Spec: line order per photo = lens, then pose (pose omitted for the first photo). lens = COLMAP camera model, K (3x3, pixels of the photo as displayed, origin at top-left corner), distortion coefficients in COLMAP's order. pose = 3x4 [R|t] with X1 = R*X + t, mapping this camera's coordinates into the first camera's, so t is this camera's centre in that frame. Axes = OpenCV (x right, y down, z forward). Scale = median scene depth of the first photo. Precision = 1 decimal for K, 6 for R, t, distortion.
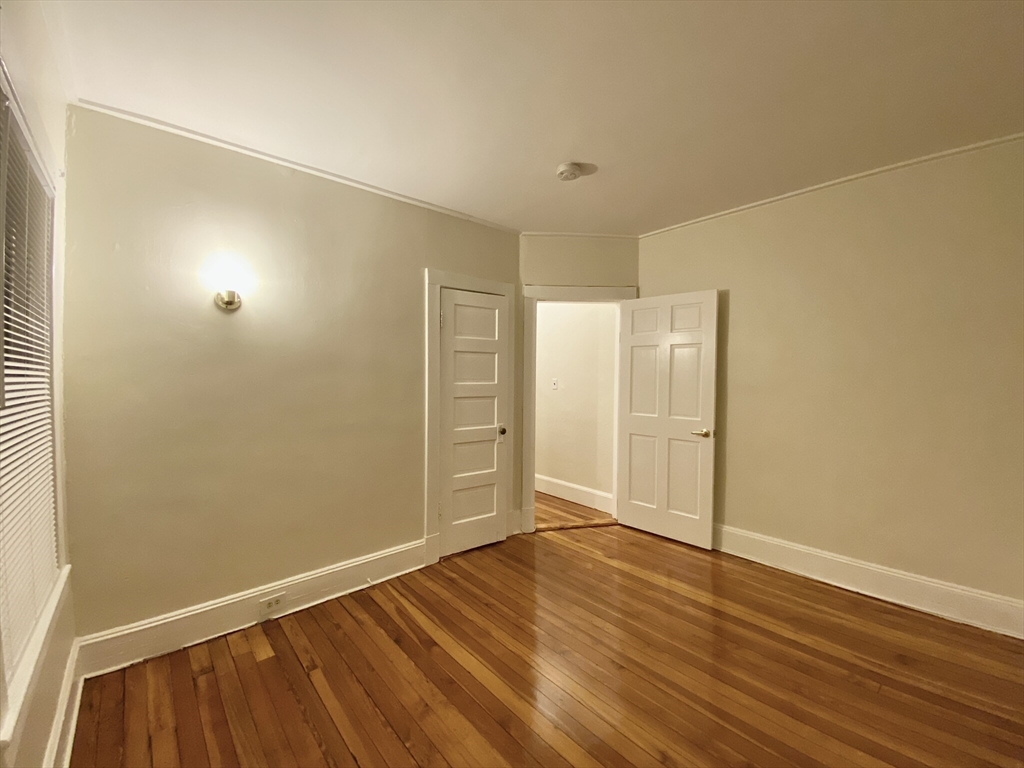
lens RADIAL K [[417.1, 0, 505.6], [0, 417.1, 383.8], [0, 0, 1]] dist [-0.017158, 0.000541]
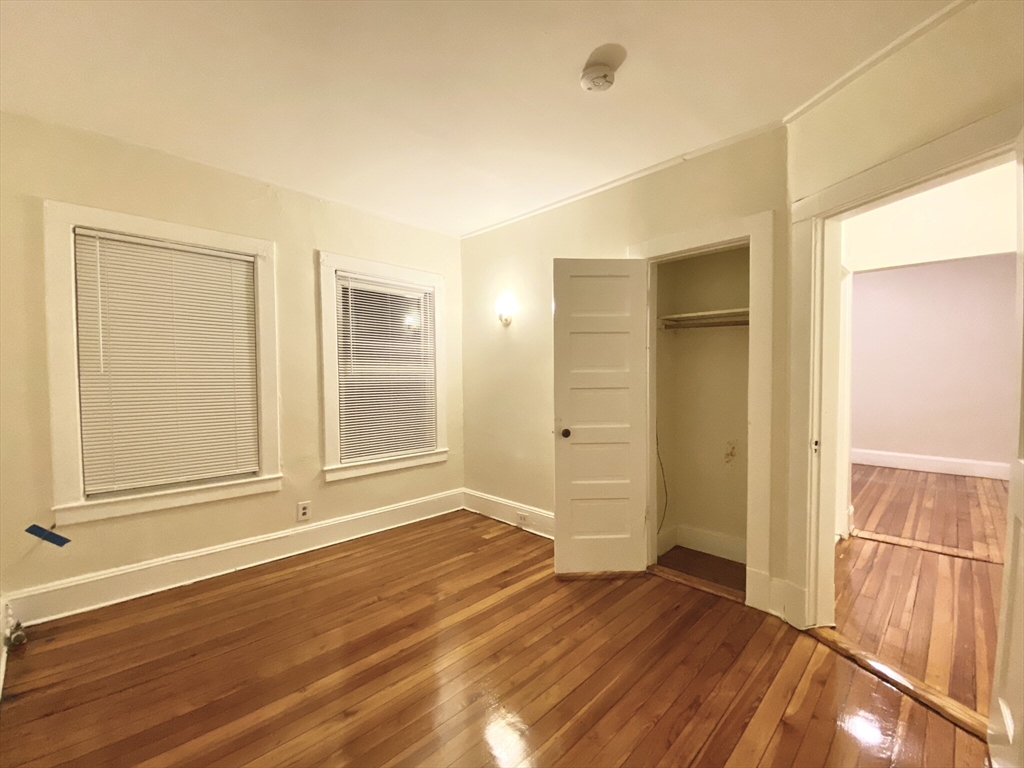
lens RADIAL K [[417.1, 0, 512.9], [0, 417.1, 382.0], [0, 0, 1]] dist [-0.017158, 0.000541]
pose [[0.107683, 0.039661, -0.993394, 0.947957], [-0.023800, 0.999020, 0.037305, -0.019944], [0.993900, 0.019626, 0.108522, 0.819340]]
